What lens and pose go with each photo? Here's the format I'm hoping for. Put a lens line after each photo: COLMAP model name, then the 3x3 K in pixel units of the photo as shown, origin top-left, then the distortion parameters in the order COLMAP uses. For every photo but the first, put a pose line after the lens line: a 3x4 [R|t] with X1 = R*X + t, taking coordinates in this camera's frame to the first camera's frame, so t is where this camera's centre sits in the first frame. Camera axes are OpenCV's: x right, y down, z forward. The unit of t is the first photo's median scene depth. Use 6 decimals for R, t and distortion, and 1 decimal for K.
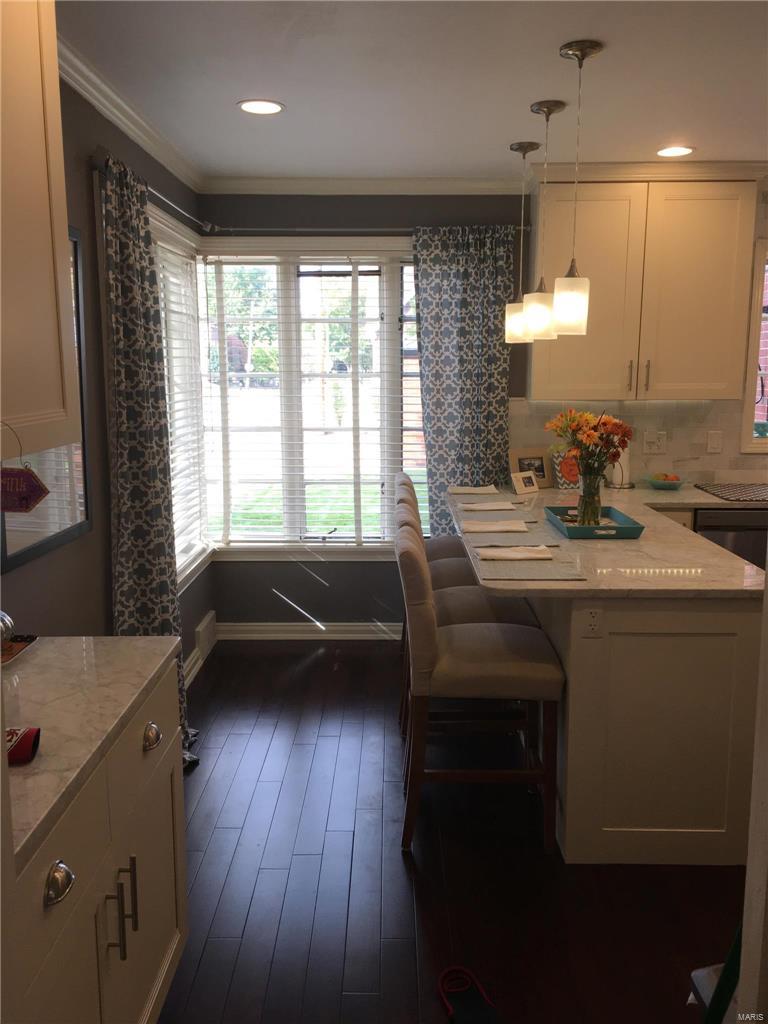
lens RADIAL K [[863.4, 0, 382.4], [0, 863.4, 513.4], [0, 0, 1]] dist [0.064175, -0.081980]
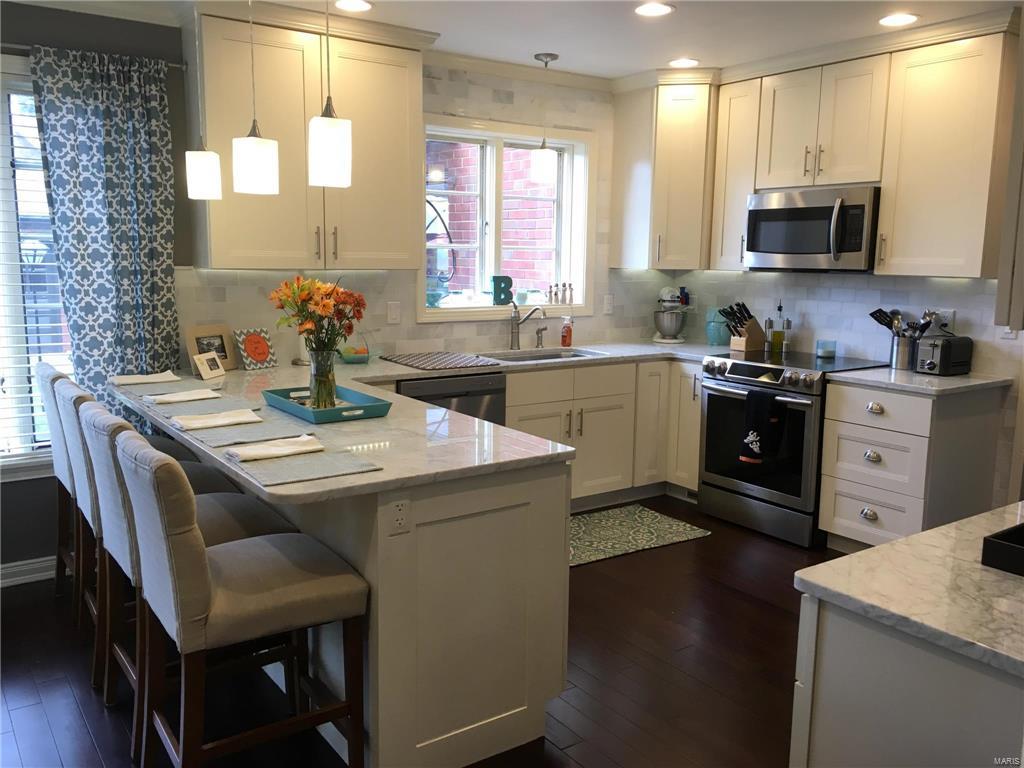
lens RADIAL K [[863.4, 0, 516.6], [0, 863.4, 387.1], [0, 0, 1]] dist [0.064175, -0.081980]
pose [[0.807697, -0.079152, 0.584261, -0.091633], [0.082510, 0.996371, 0.020918, -0.007095], [-0.583796, 0.031312, 0.811296, 0.125726]]
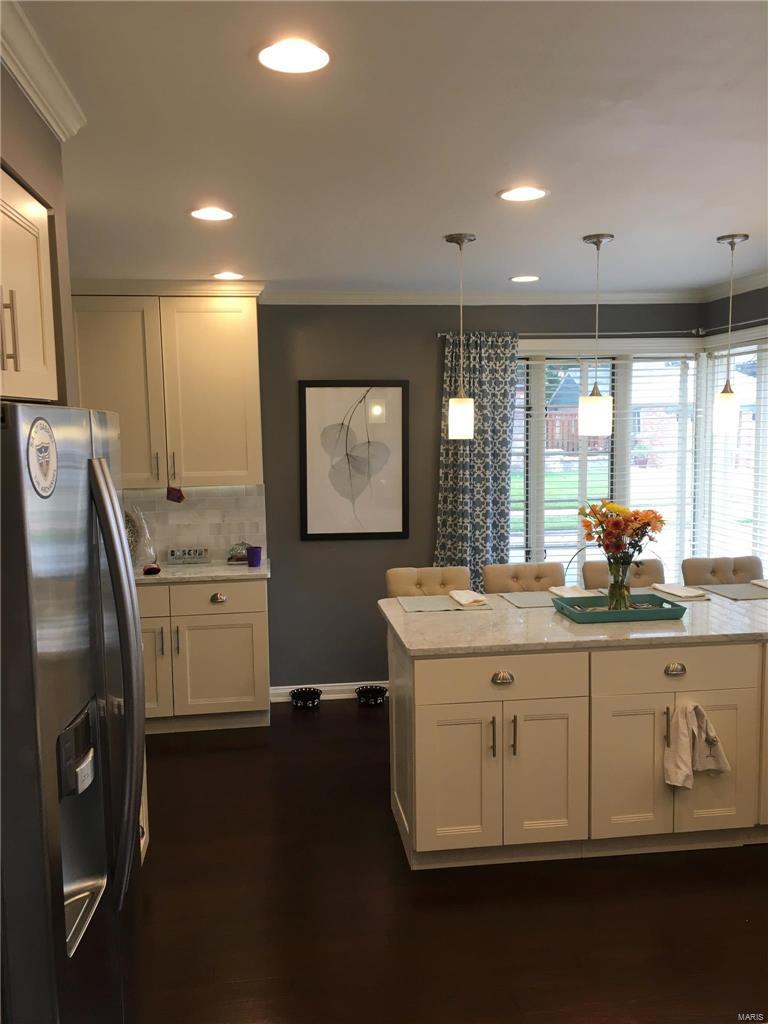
lens RADIAL K [[863.4, 0, 381.6], [0, 863.4, 506.0], [0, 0, 1]] dist [0.064175, -0.081980]
pose [[0.141678, 0.093911, -0.985448, 0.935190], [-0.157710, 0.984916, 0.071187, -0.106708], [0.977269, 0.145329, 0.154352, 0.418263]]
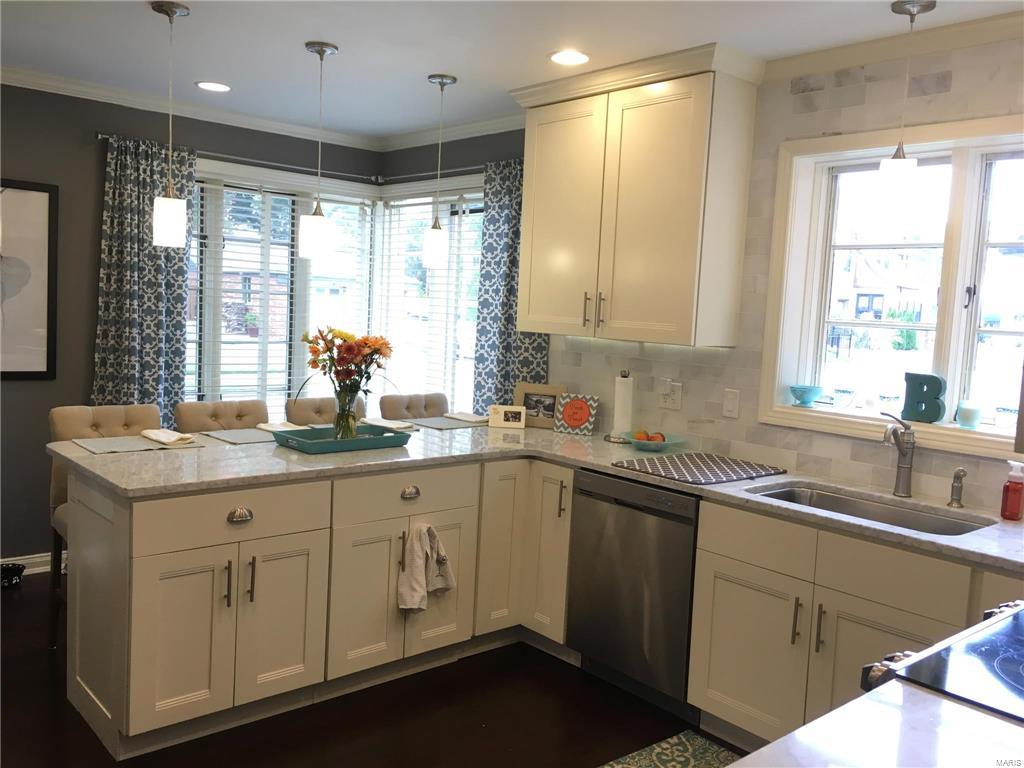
lens RADIAL K [[863.4, 0, 517.1], [0, 863.4, 383.4], [0, 0, 1]] dist [0.064175, -0.081980]
pose [[0.670981, 0.101318, -0.734519, 0.848784], [-0.177058, 0.983856, -0.026031, -0.047761], [0.720024, 0.147519, 0.678088, 0.353669]]
